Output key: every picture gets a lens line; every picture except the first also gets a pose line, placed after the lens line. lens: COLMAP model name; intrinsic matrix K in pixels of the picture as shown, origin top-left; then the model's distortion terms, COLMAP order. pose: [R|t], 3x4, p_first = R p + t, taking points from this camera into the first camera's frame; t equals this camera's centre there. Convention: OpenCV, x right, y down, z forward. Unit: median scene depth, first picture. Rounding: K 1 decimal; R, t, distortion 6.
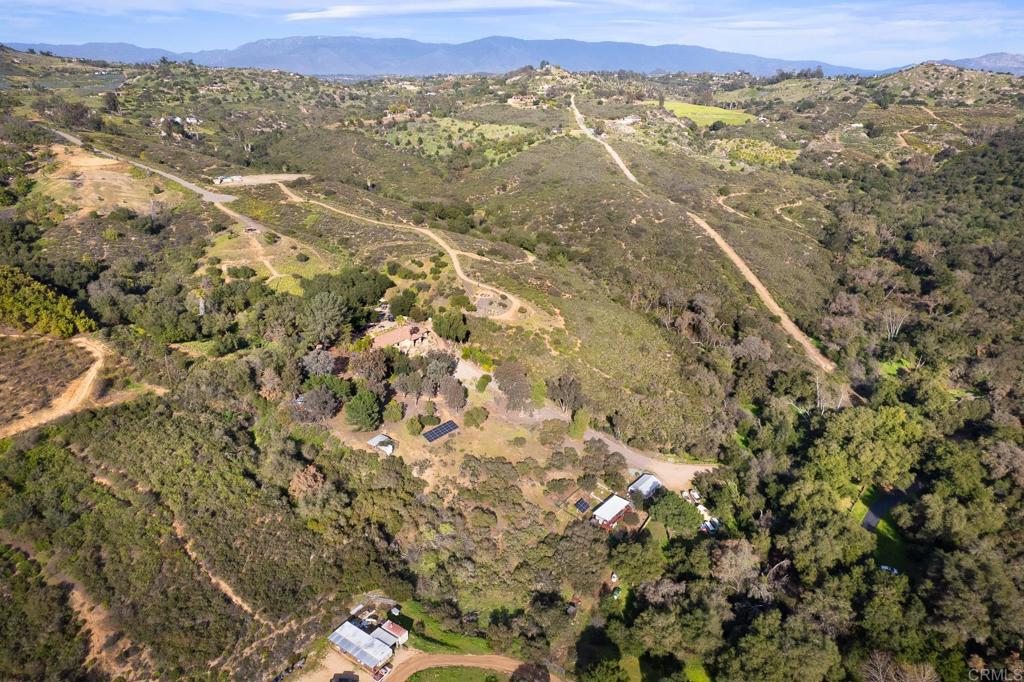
lens RADIAL K [[648.2, 0, 514.0], [0, 648.2, 344.7], [0, 0, 1]] dist [-0.089139, 0.073224]
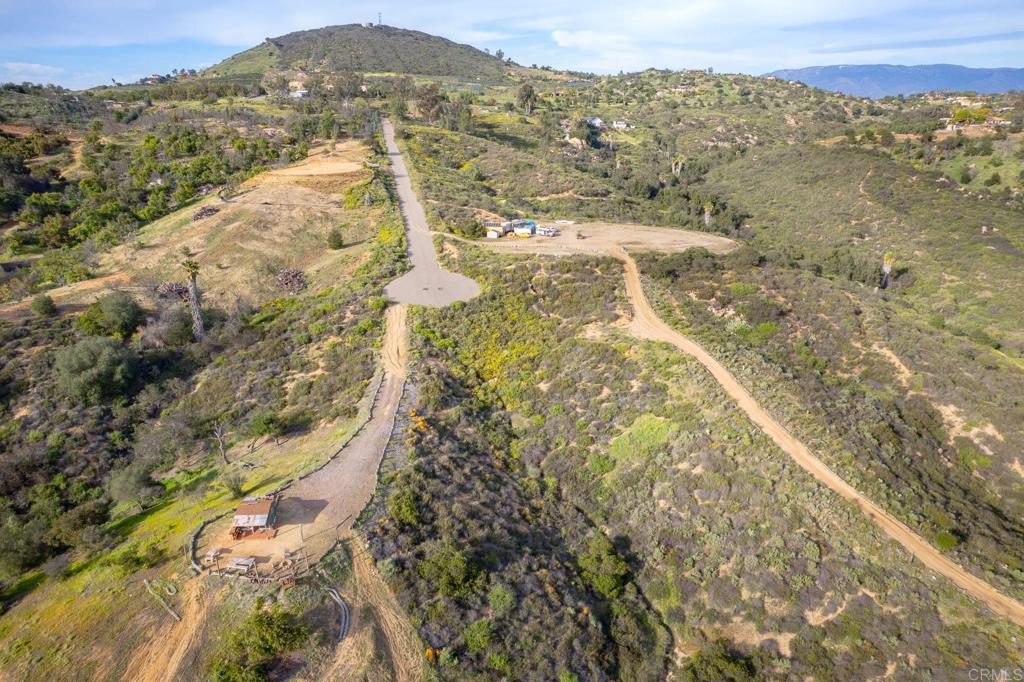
lens RADIAL K [[648.2, 0, 514.0], [0, 648.2, 344.7], [0, 0, 1]] dist [-0.089139, 0.073224]
pose [[0.755881, 0.218124, -0.617306, -0.105461], [-0.245296, 0.968544, 0.041874, -0.117080], [0.607021, 0.119771, 0.785608, 0.390906]]
